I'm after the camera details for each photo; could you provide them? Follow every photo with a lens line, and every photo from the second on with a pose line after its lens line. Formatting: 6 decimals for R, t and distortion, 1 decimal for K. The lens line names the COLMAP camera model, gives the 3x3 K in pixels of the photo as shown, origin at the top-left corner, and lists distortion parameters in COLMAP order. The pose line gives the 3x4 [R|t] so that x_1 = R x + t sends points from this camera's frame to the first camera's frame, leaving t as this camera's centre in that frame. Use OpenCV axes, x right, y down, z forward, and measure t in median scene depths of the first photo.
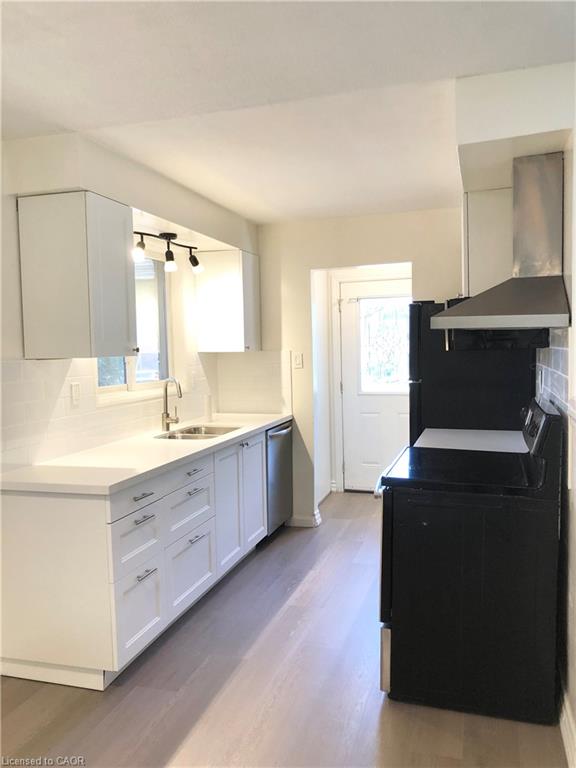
lens RADIAL K [[629.3, 0, 288.0], [0, 629.3, 384.0], [0, 0, 1]] dist [0.005100, 0.001042]
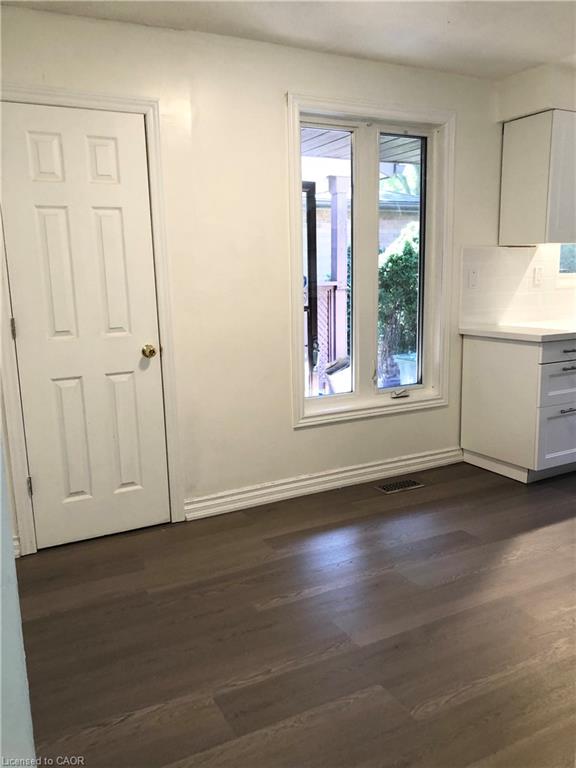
lens RADIAL K [[629.3, 0, 288.0], [0, 629.3, 384.0], [0, 0, 1]] dist [0.005100, 0.001042]
pose [[0.707891, 0.131010, -0.694066, 0.193891], [-0.040944, 0.988606, 0.144848, 0.060757], [0.705134, -0.074119, 0.705190, -0.243029]]
